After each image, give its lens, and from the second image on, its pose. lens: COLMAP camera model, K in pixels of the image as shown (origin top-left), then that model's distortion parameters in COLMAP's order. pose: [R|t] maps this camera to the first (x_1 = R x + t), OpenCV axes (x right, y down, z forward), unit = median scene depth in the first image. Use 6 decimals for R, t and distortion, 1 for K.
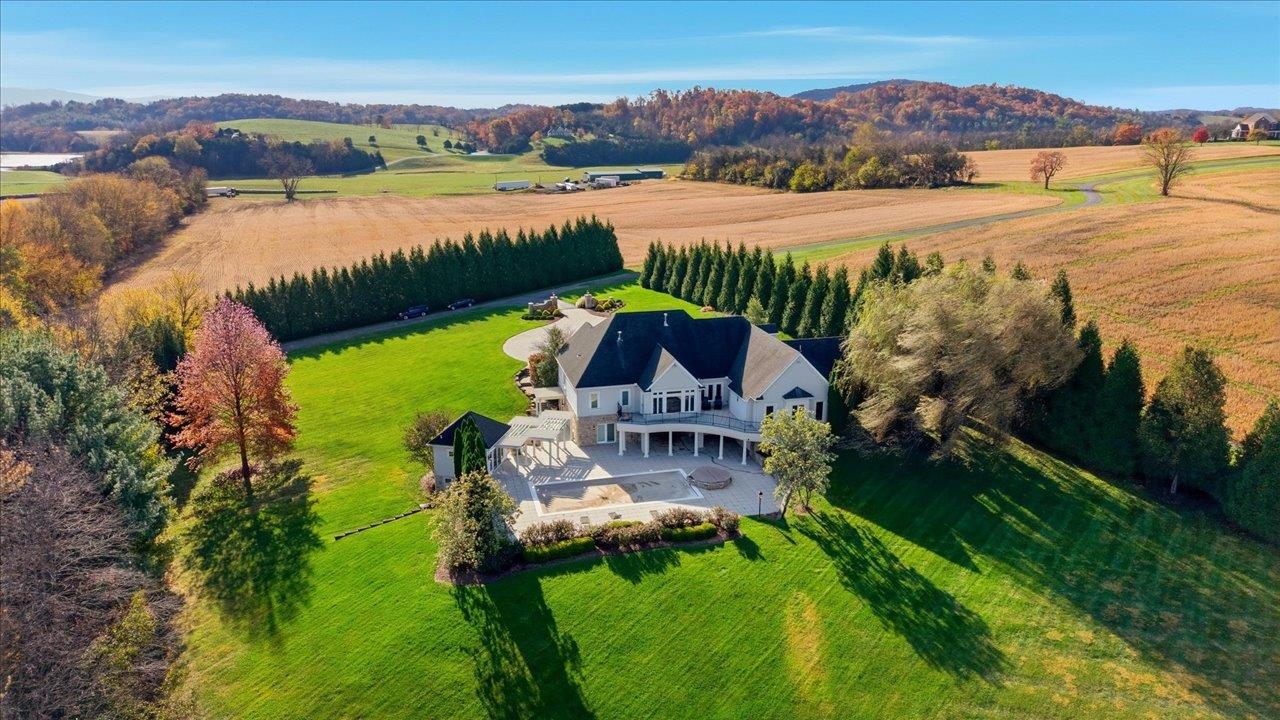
lens RADIAL K [[856.7, 0, 629.0], [0, 856.7, 356.8], [0, 0, 1]] dist [0.030686, -0.038859]
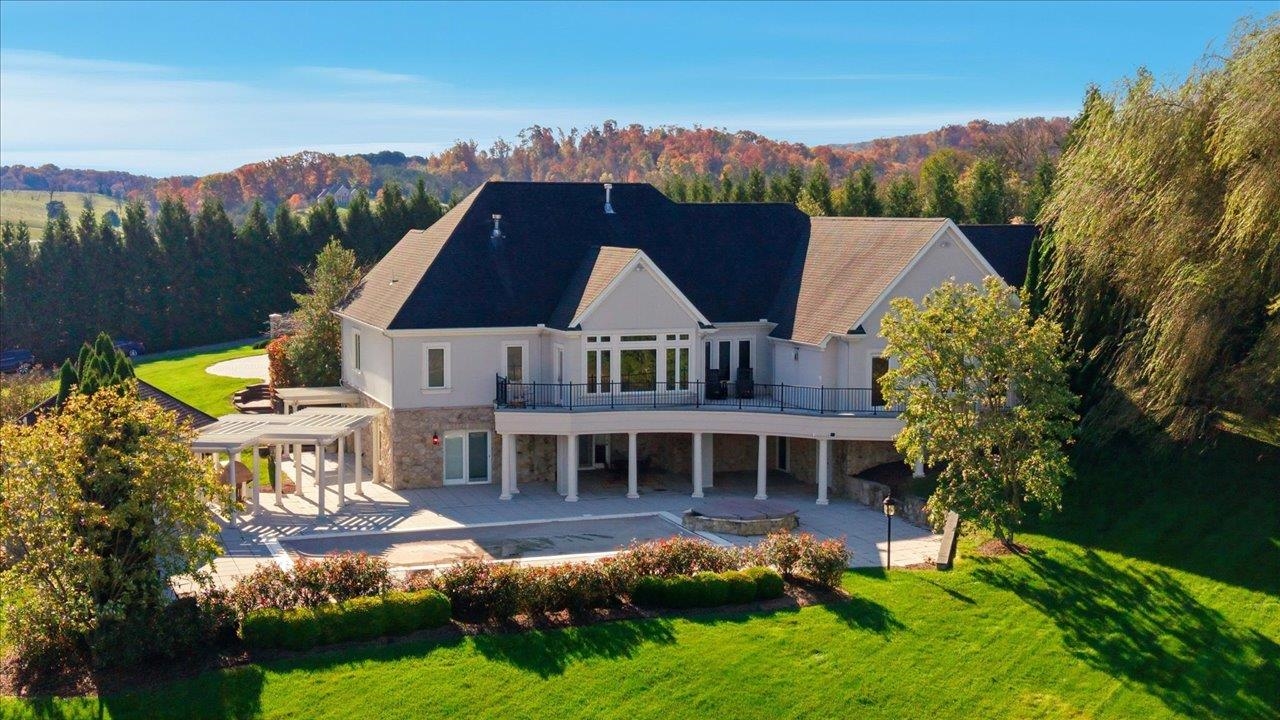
lens RADIAL K [[1709.7, 0, 649.2], [0, 1709.7, 355.7], [0, 0, 1]] dist [0.015477, 0.000000]
pose [[0.994978, -0.006082, 0.099913, -0.021622], [0.024035, 0.983469, -0.179477, 0.189440], [-0.097169, 0.180977, 0.978675, 0.220712]]
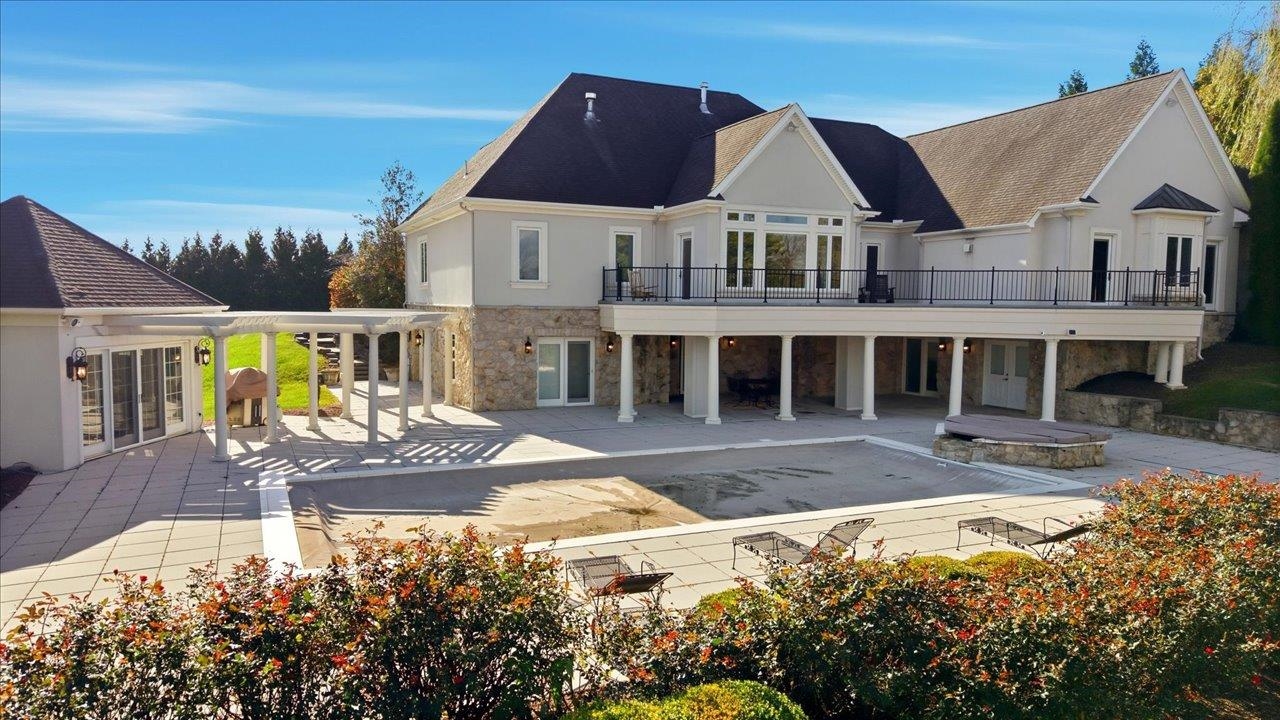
lens RADIAL K [[856.7, 0, 635.4], [0, 856.7, 370.2], [0, 0, 1]] dist [0.030686, -0.038859]
pose [[0.983306, -0.004303, 0.181908, -0.059112], [0.038232, 0.982289, -0.183428, 0.149840], [-0.177897, 0.187320, 0.966056, 0.704391]]
